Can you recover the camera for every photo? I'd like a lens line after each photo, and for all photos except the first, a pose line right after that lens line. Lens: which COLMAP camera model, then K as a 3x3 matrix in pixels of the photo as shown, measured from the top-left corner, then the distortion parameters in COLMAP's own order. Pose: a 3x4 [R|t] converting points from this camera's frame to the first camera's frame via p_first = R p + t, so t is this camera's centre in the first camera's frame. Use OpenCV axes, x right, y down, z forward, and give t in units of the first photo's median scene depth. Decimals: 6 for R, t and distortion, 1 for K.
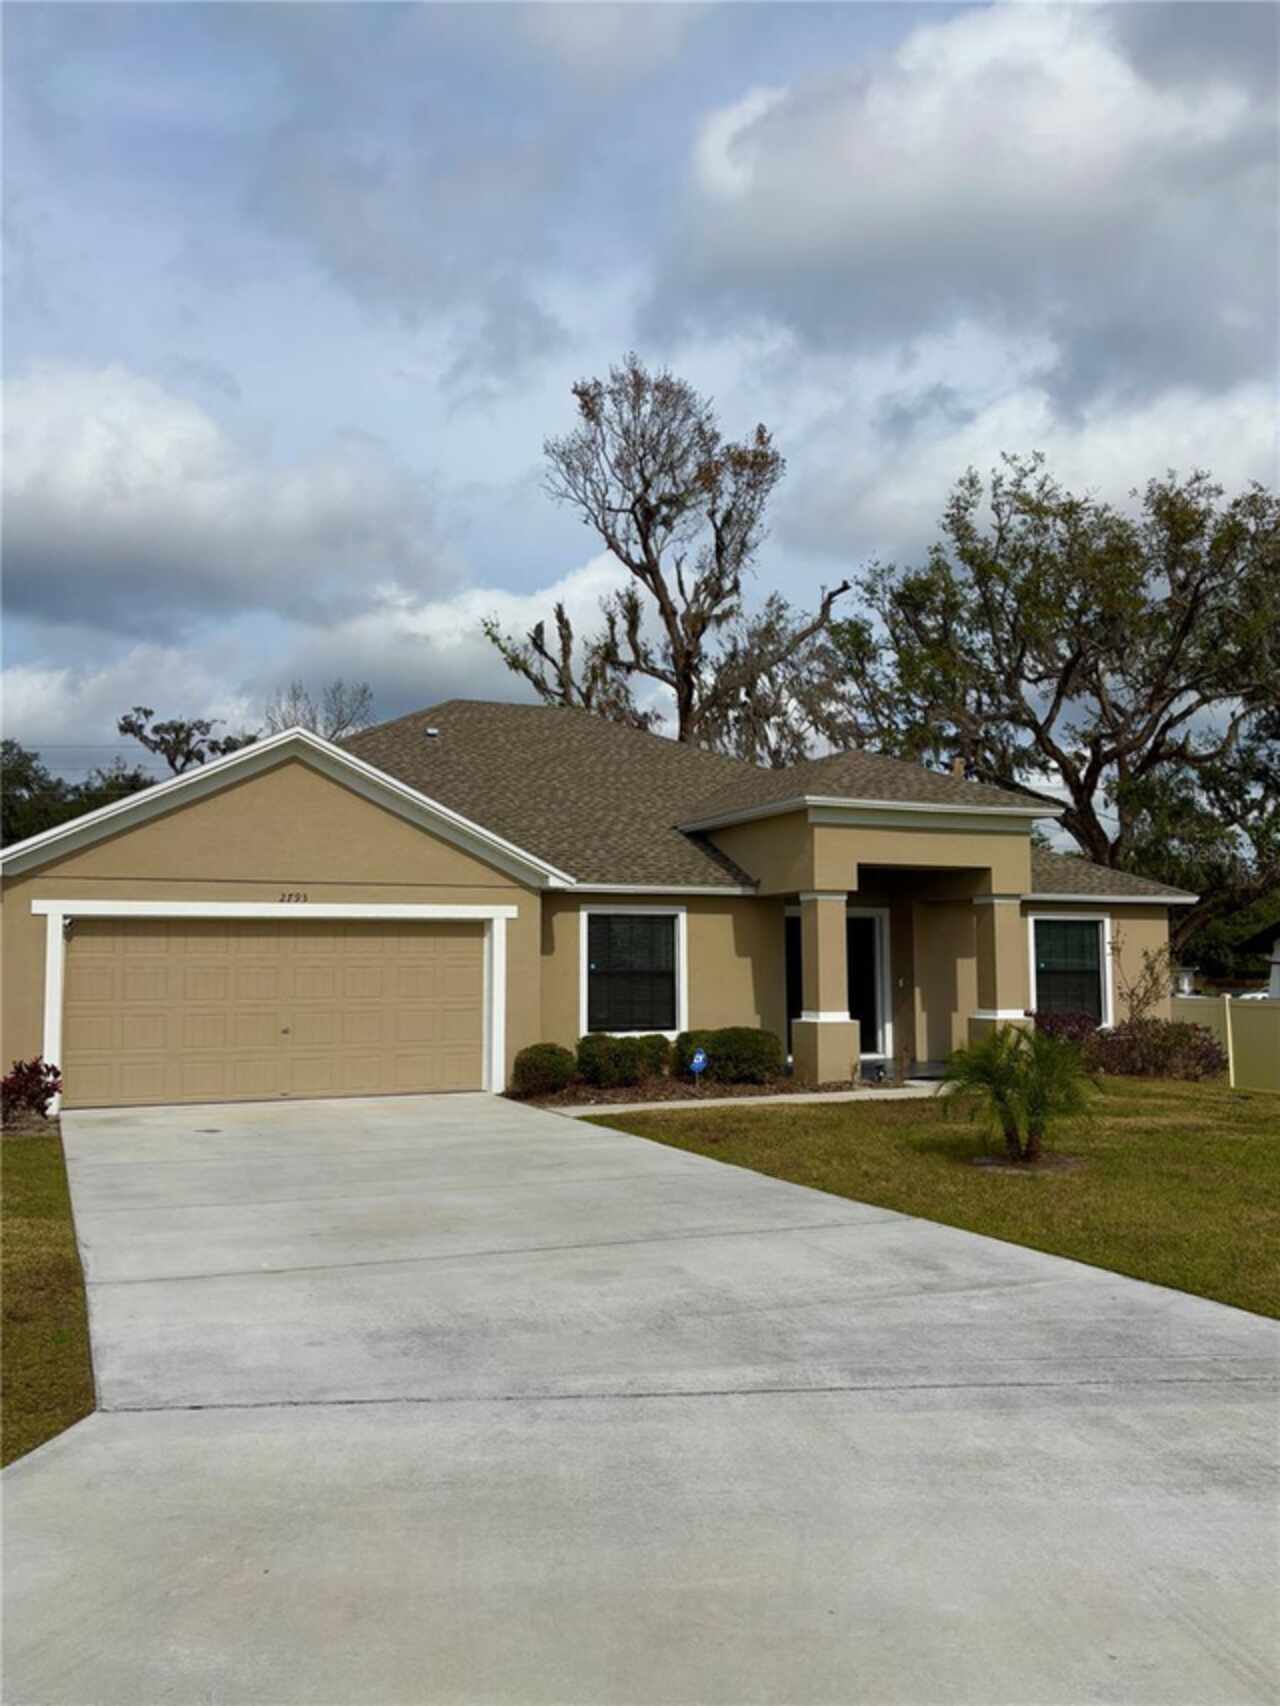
lens RADIAL K [[1393.7, 0, 629.0], [0, 1393.7, 866.4], [0, 0, 1]] dist [0.054608, -0.009590]
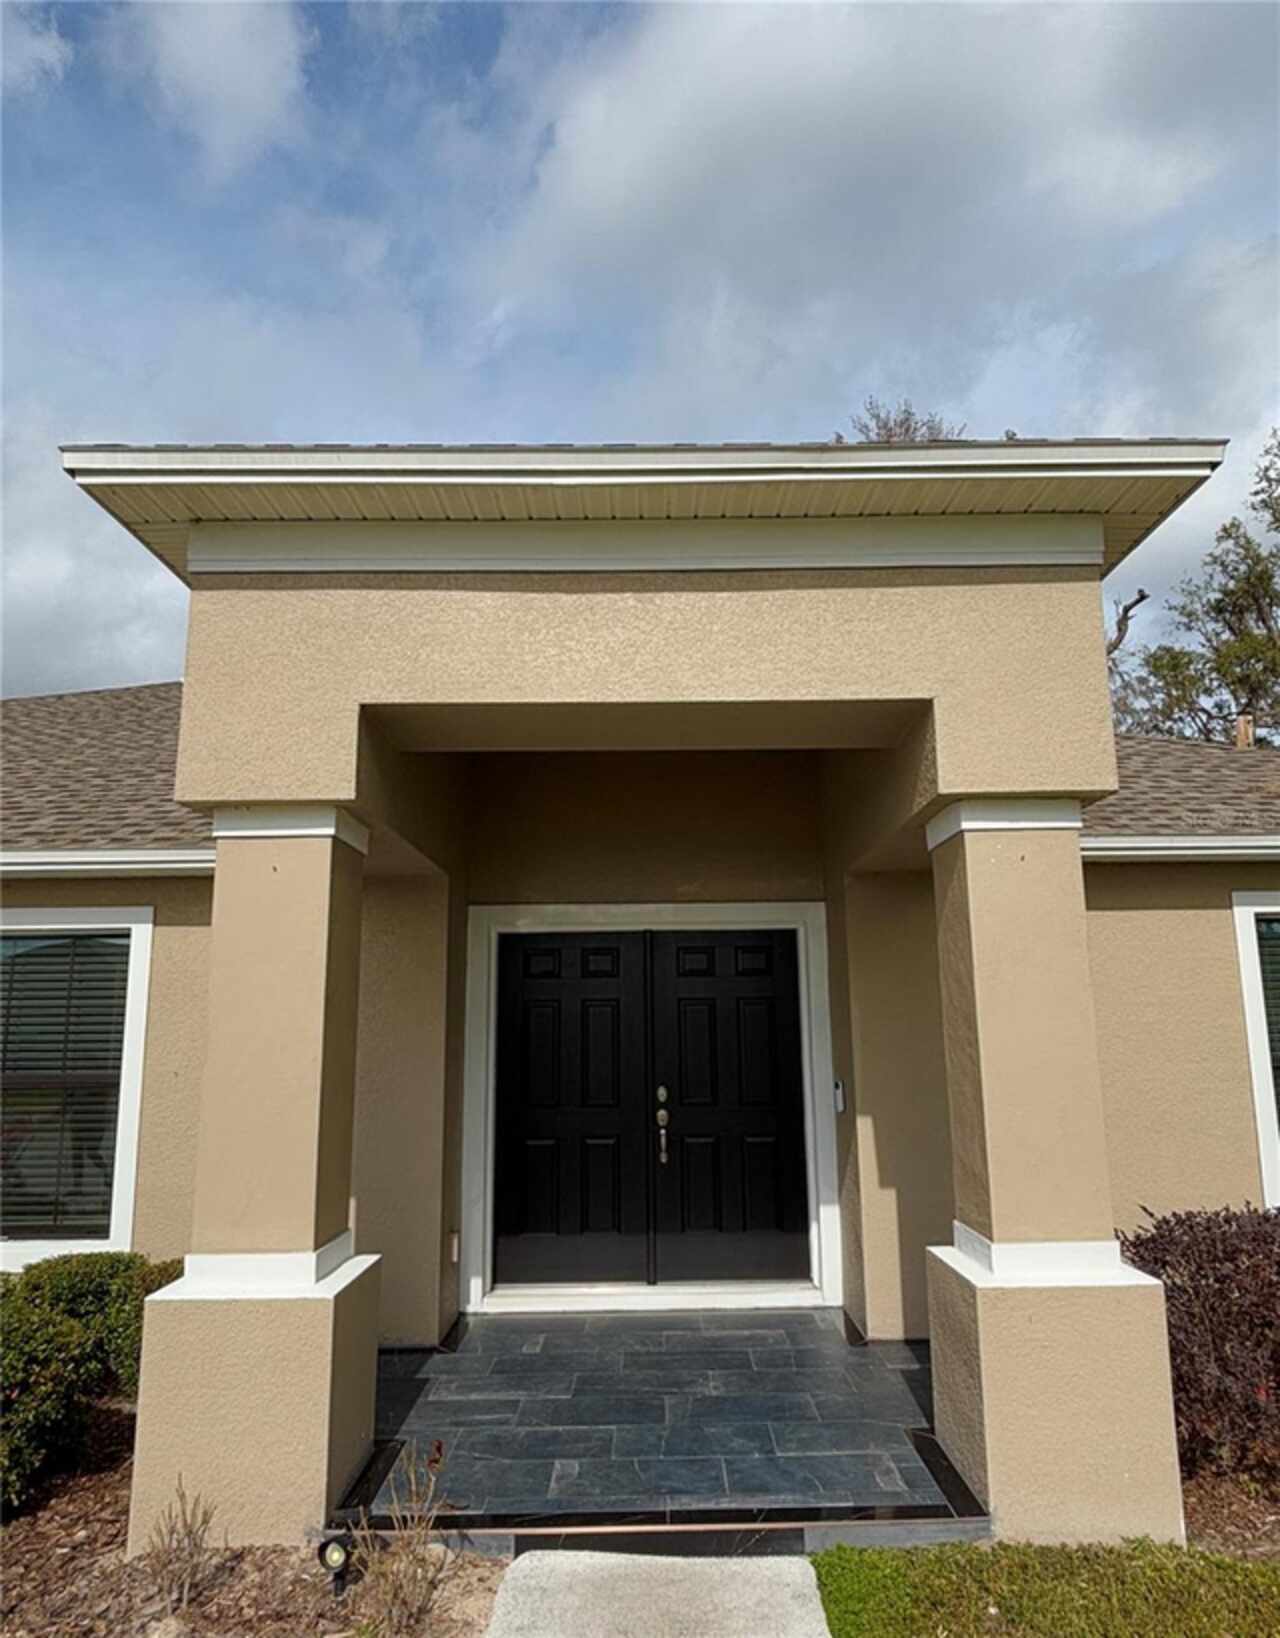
lens RADIAL K [[1026.3, 0, 660.9], [0, 1026.3, 859.3], [0, 0, 1]] dist [0.010370, 0.002593]
pose [[0.926250, -0.070326, -0.370292, 0.113274], [0.037795, 0.994817, -0.094395, 0.019425], [0.375011, 0.073438, 0.924107, 0.321832]]
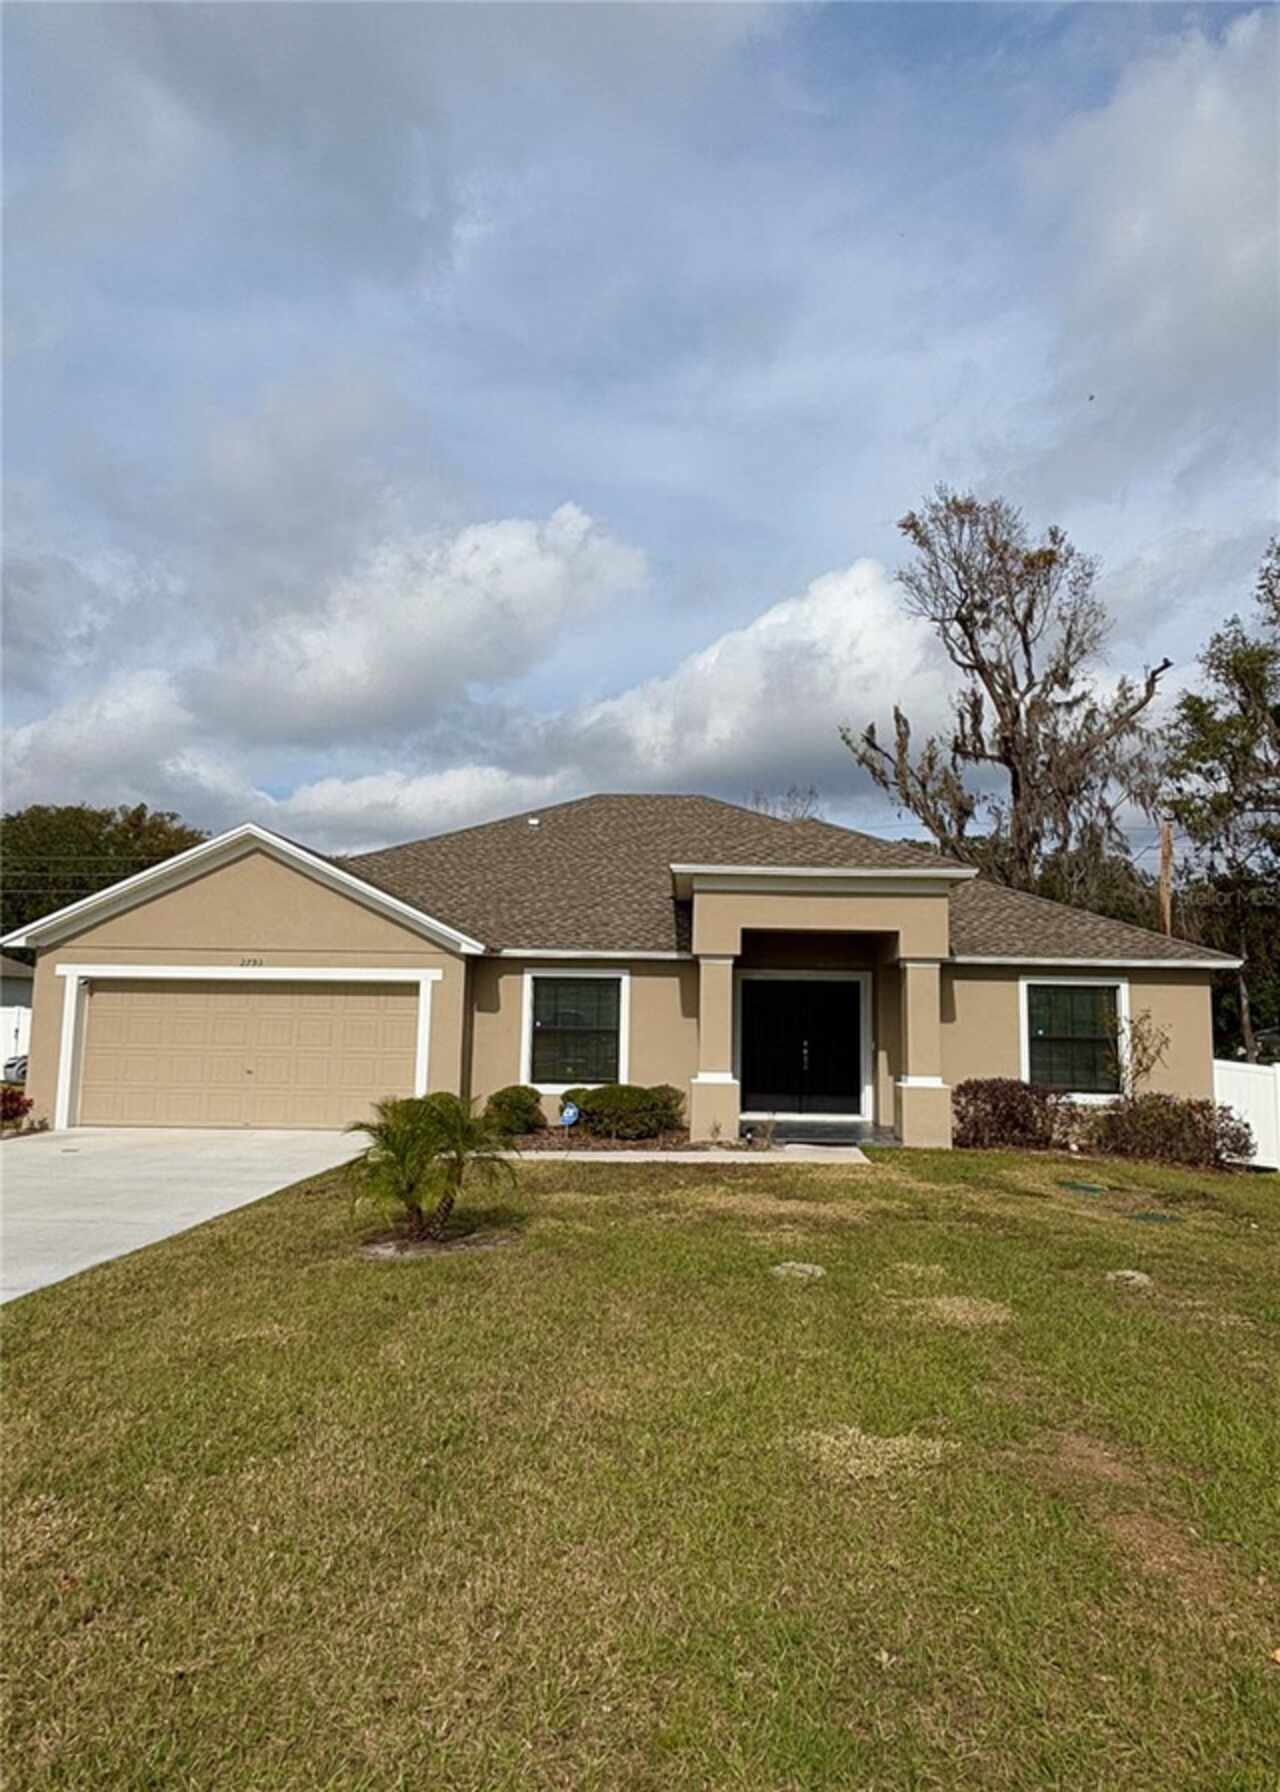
lens RADIAL K [[1126.5, 0, 666.6], [0, 1126.5, 890.2], [0, 0, 1]] dist [0.018802, -0.001446]
pose [[0.911435, -0.027081, -0.410552, 0.175015], [0.010510, 0.999038, -0.042567, 0.001698], [0.411310, 0.034482, 0.910843, 0.086138]]
